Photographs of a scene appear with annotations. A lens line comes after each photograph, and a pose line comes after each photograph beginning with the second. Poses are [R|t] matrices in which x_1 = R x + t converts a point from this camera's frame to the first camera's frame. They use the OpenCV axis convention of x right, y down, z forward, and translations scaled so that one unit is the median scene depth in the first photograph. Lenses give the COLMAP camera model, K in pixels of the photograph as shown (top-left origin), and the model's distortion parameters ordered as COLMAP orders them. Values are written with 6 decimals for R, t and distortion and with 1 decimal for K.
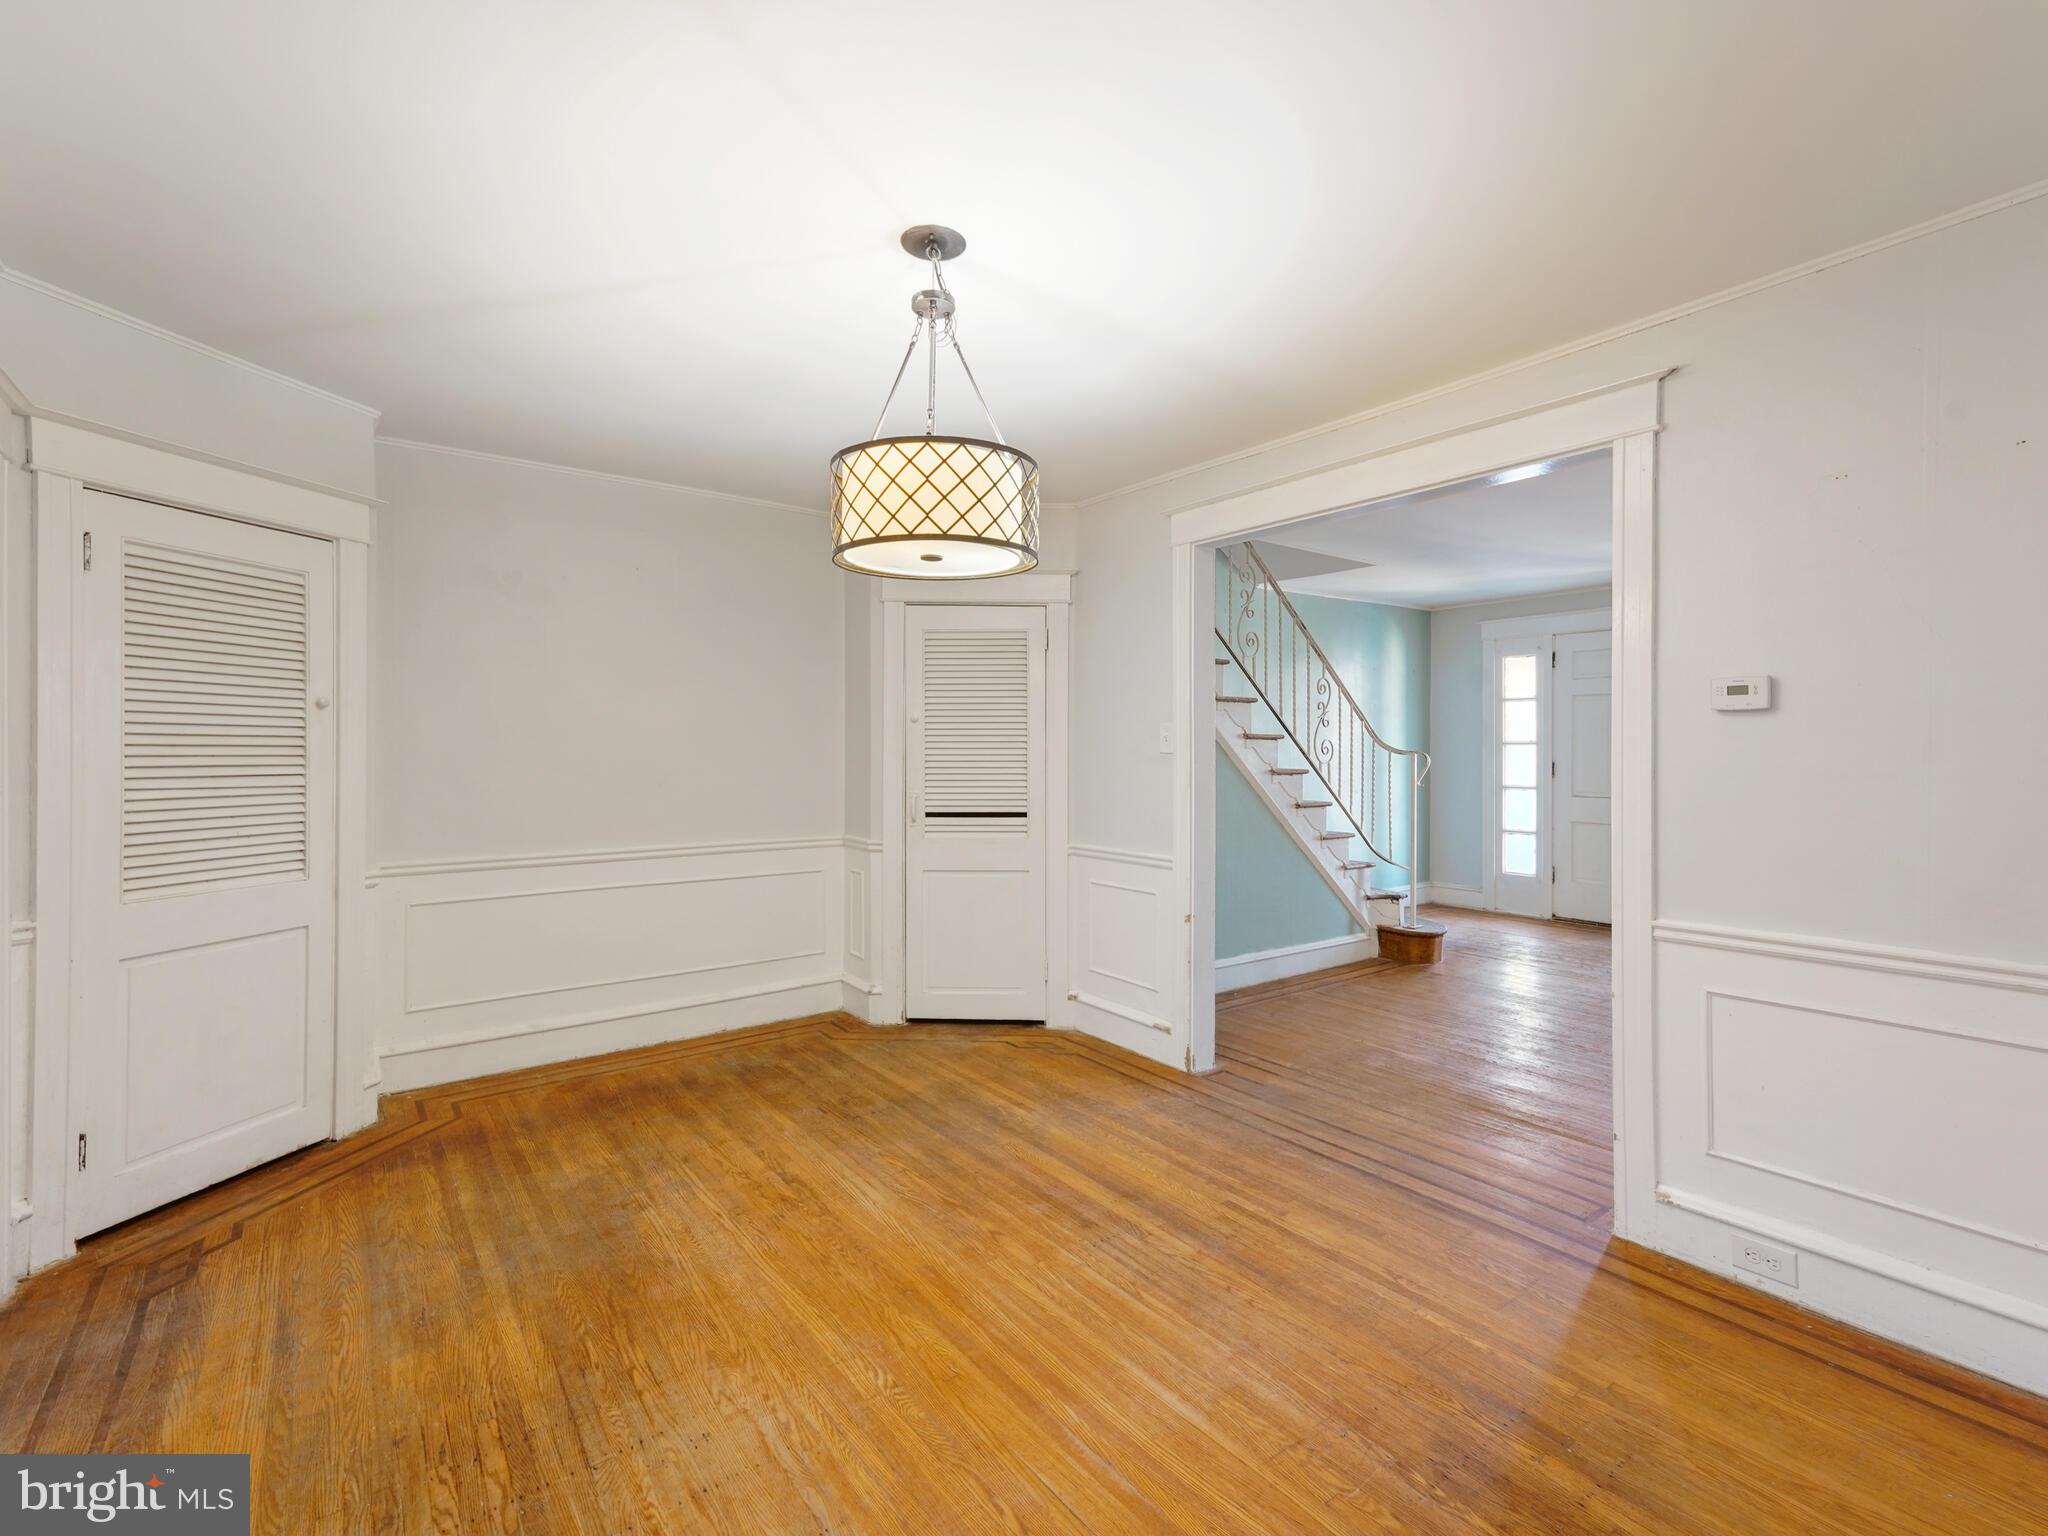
lens RADIAL K [[933.9, 0, 1019.3], [0, 933.9, 756.1], [0, 0, 1]] dist [0.026943, 0.000223]
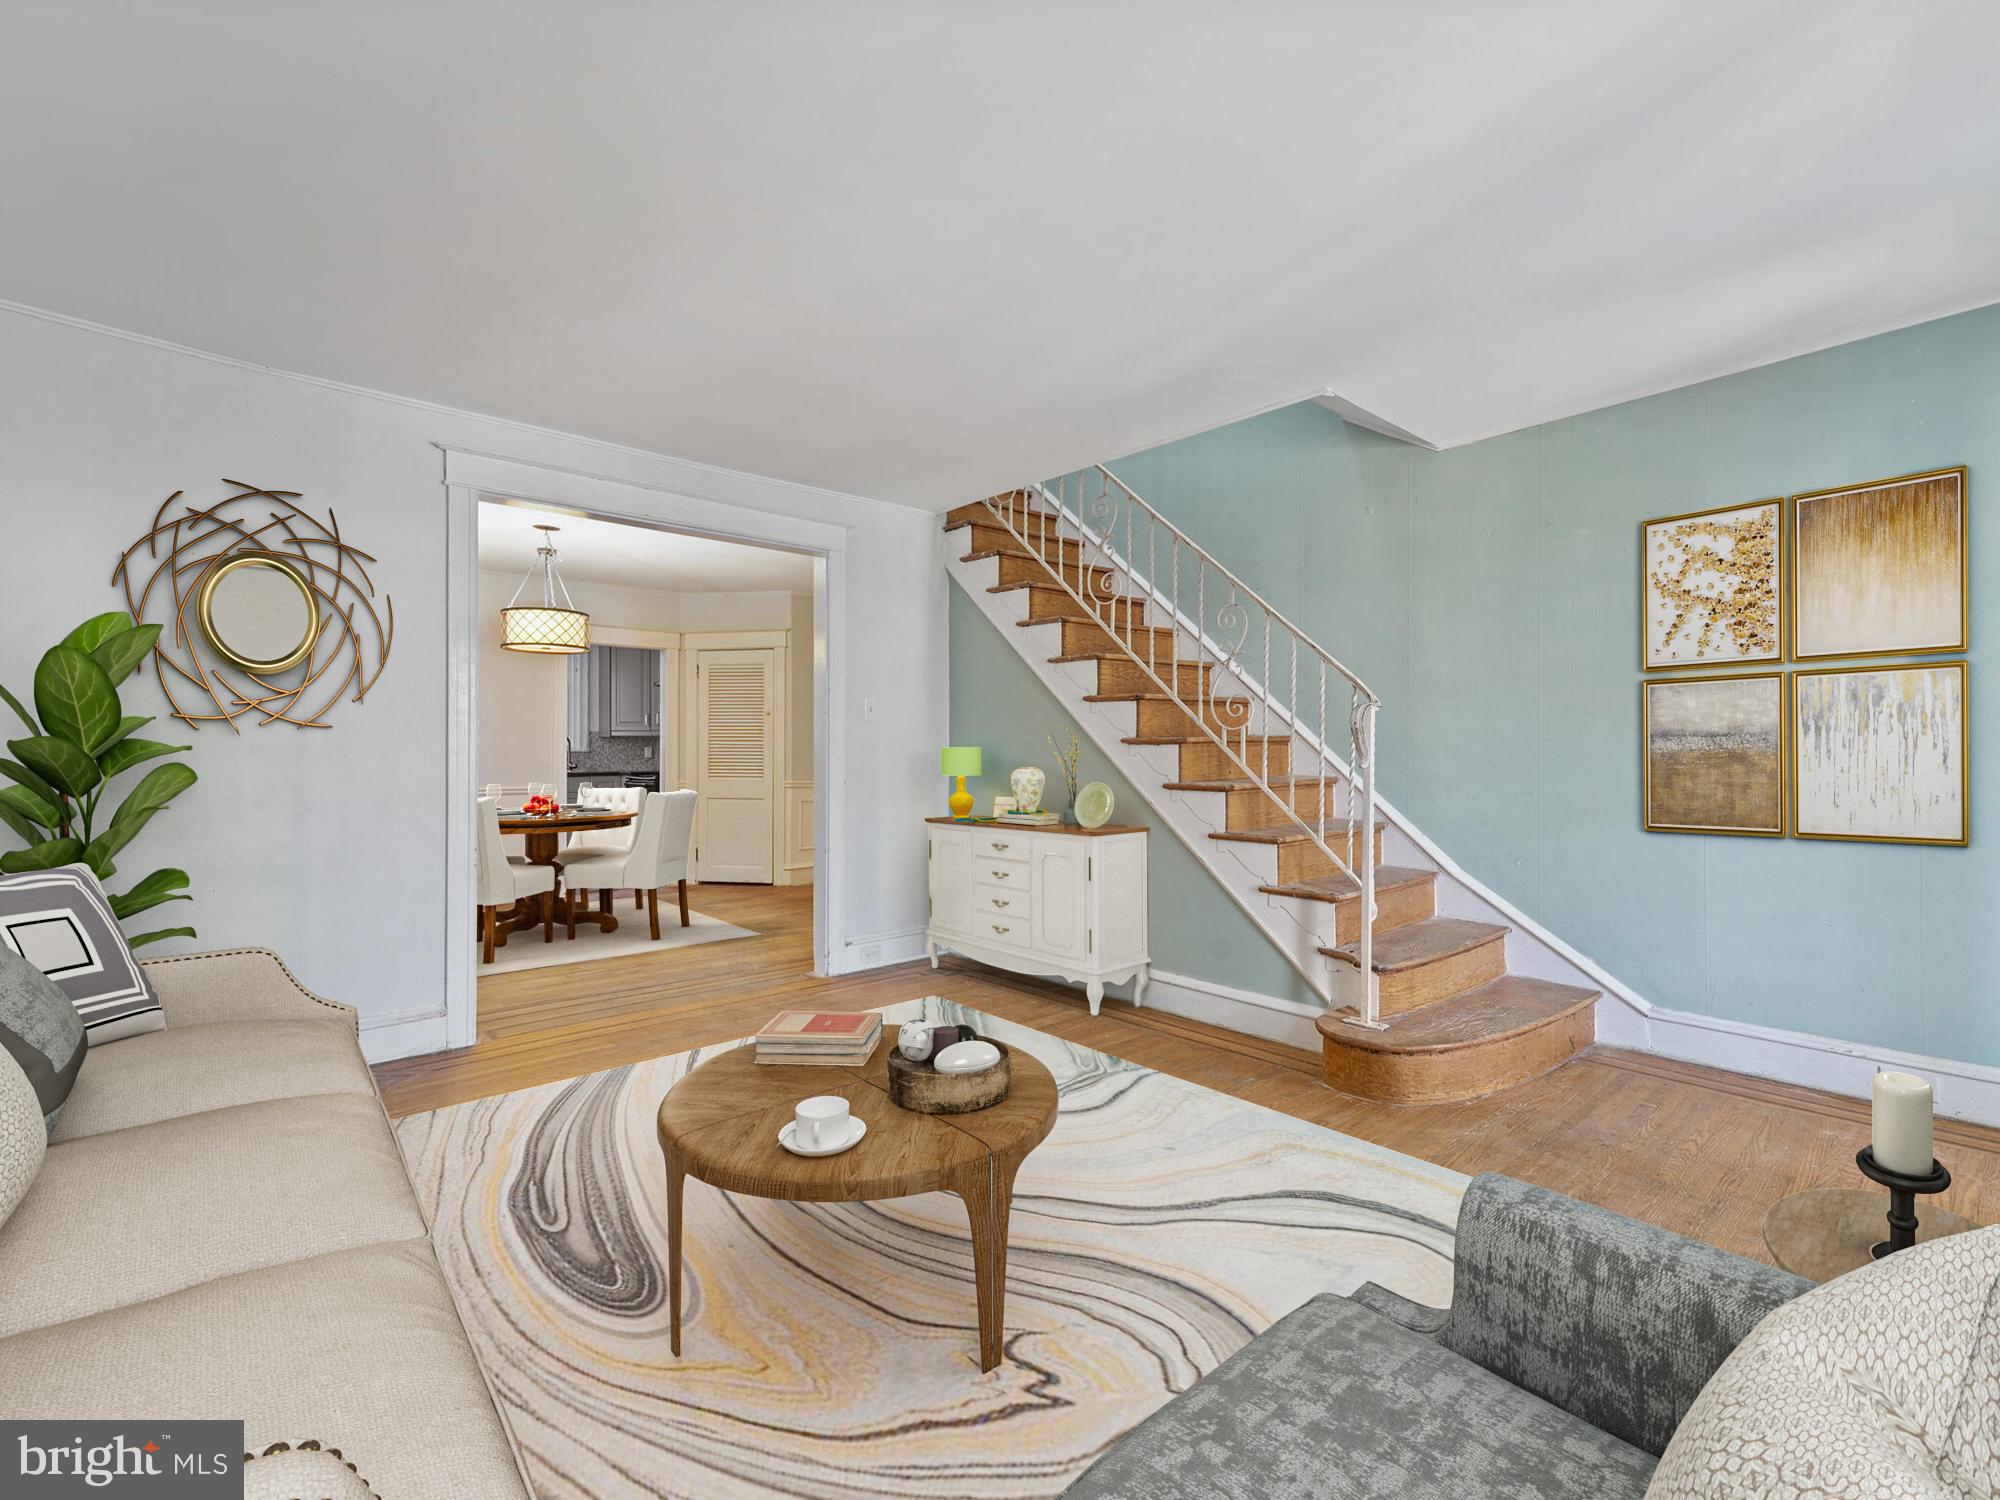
lens RADIAL K [[912.0, 0, 990.6], [0, 912.0, 752.0], [0, 0, 1]] dist [0.026943, 0.000223]
pose [[0.068395, 0.013206, -0.997571, 1.516189], [0.012199, 0.999827, 0.014072, 0.019542], [0.997584, -0.013132, 0.068222, 1.208715]]
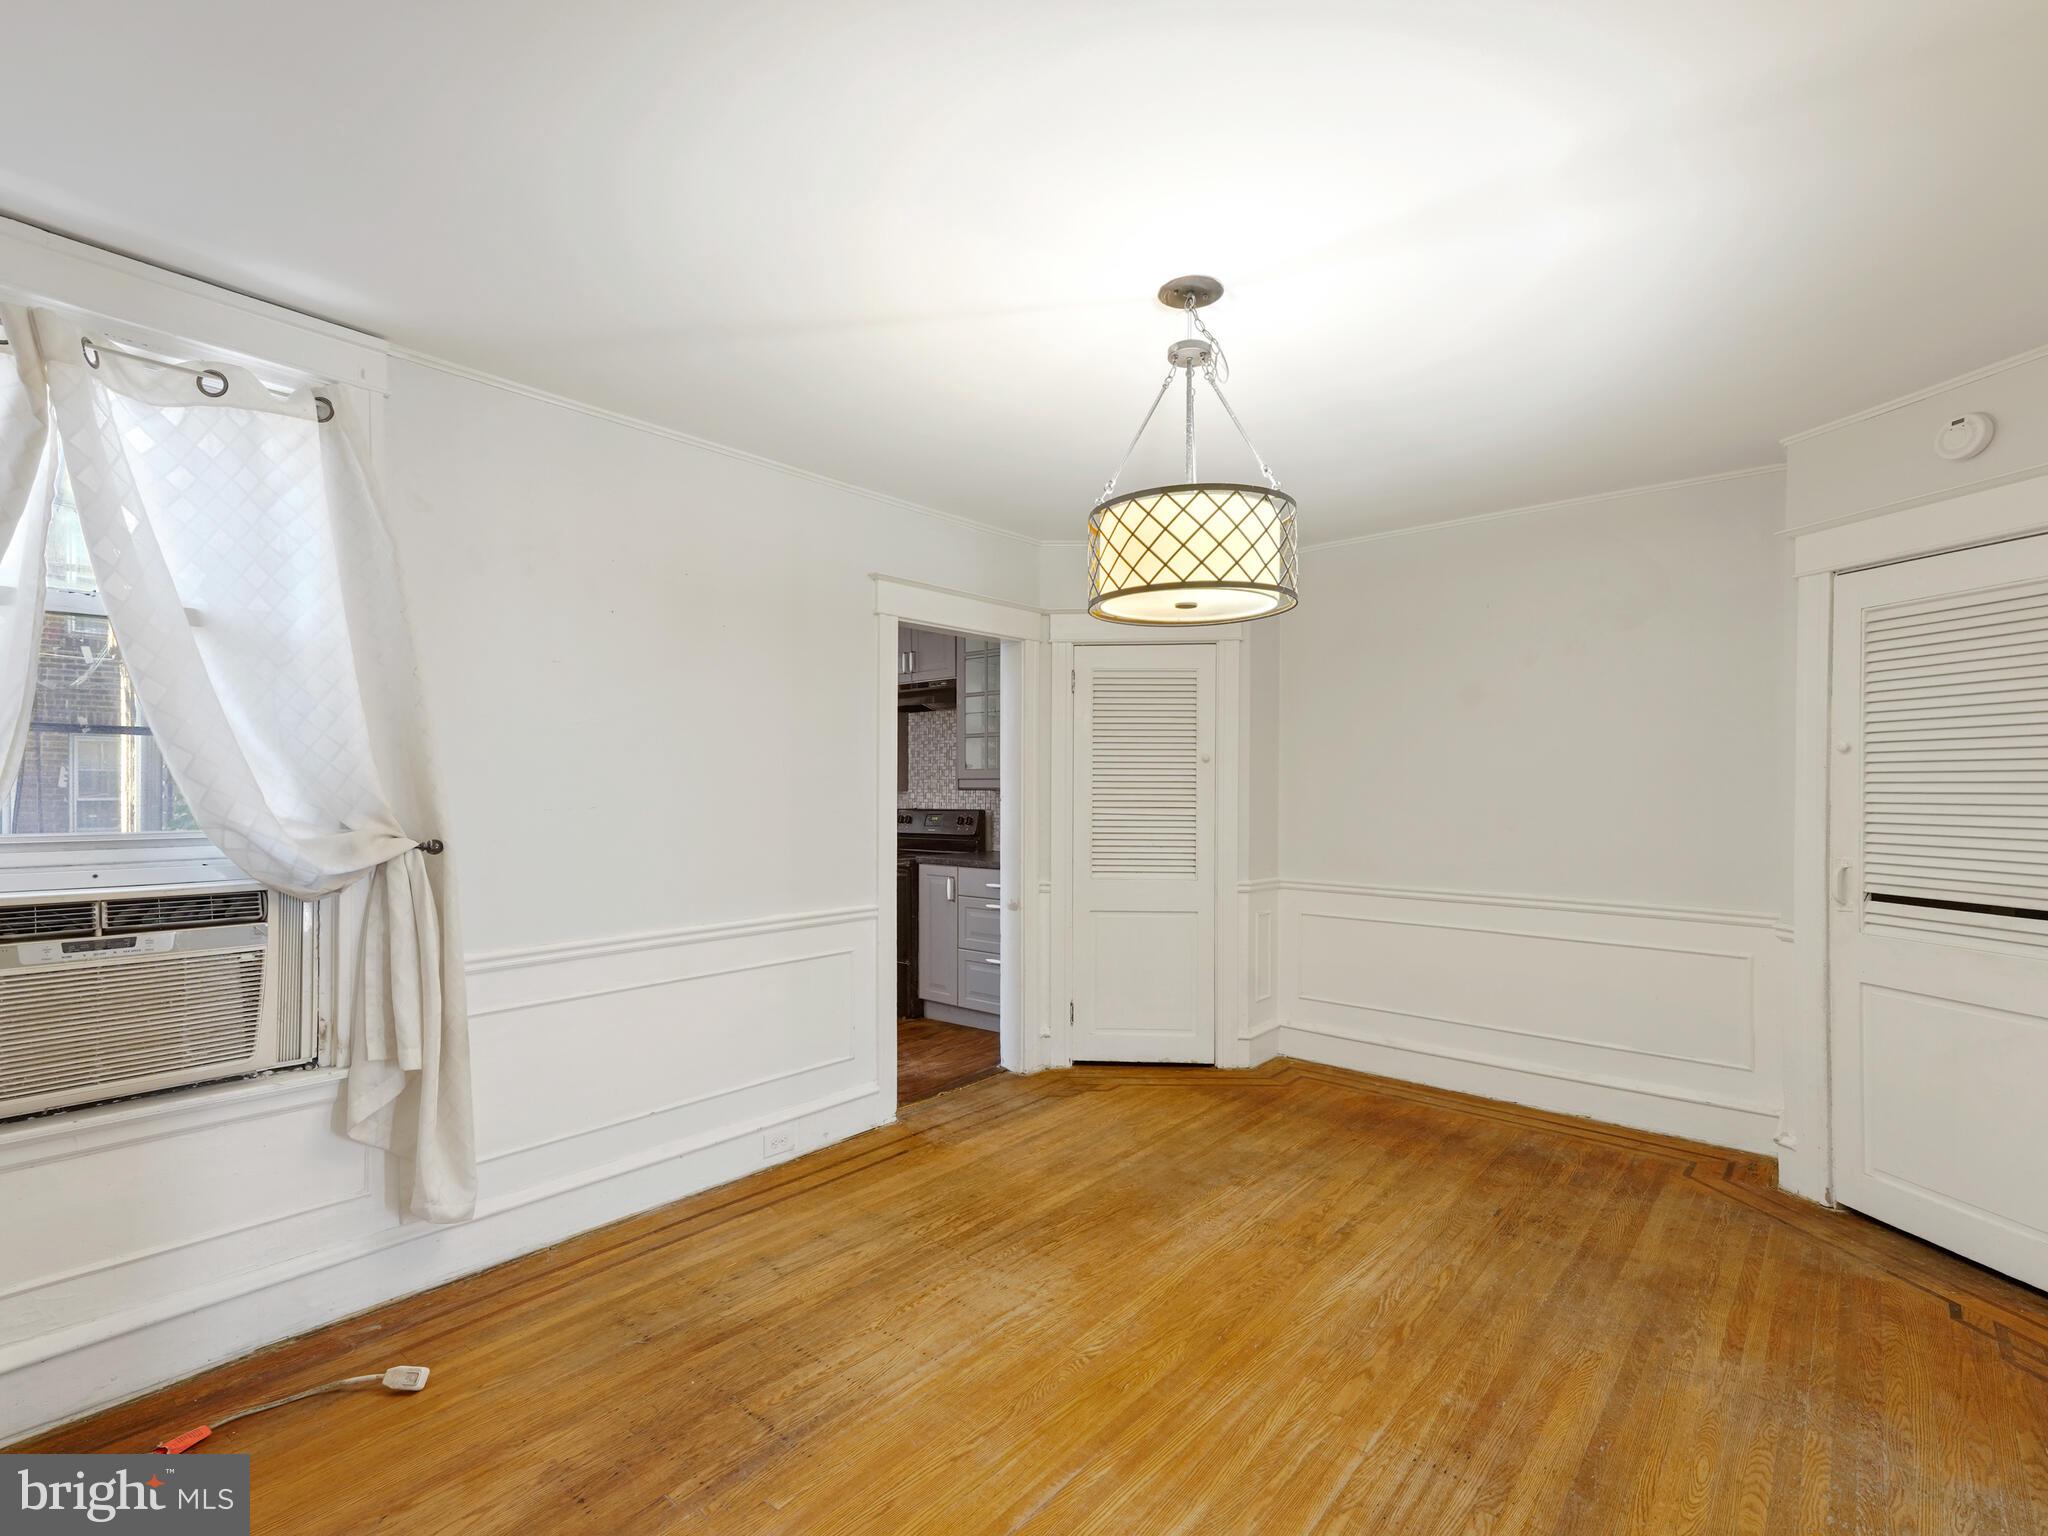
lens RADIAL K [[933.9, 0, 1013.3], [0, 933.9, 785.6], [0, 0, 1]] dist [0.026943, 0.000223]
pose [[0.218411, -0.000729, -0.975857, 0.492387], [-0.008492, 0.999960, -0.002647, -0.007274], [0.975820, 0.008865, 0.218396, 0.340907]]
